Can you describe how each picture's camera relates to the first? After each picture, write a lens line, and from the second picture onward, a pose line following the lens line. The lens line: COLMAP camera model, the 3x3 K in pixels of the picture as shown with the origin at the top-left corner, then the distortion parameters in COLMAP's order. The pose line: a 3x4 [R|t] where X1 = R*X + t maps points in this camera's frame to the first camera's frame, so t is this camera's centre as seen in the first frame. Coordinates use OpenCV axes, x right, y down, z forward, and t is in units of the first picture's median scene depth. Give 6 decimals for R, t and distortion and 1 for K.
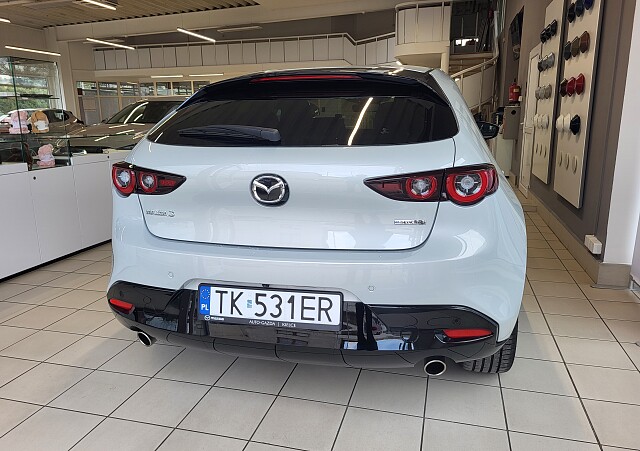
lens RADIAL K [[488.8, 0, 320.0], [0, 488.8, 225.5], [0, 0, 1]] dist [0.024694, -0.003823]
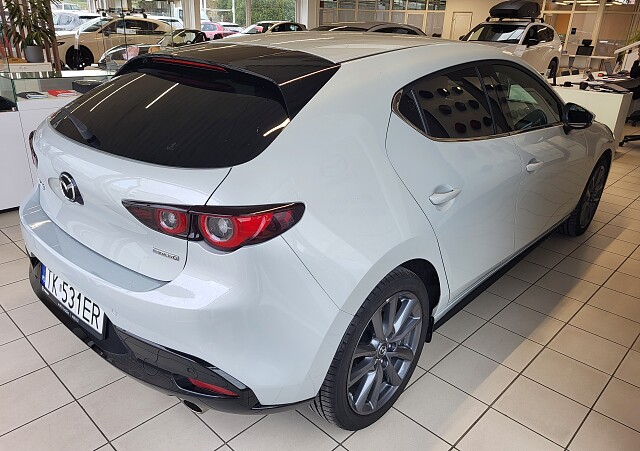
lens RADIAL K [[488.8, 0, 320.0], [0, 488.8, 225.5], [0, 0, 1]] dist [0.024694, -0.003823]
pose [[0.876132, 0.224958, -0.426365, 0.806079], [-0.152883, 0.968448, 0.196814, -0.279373], [0.457187, -0.107251, 0.882880, 0.332781]]
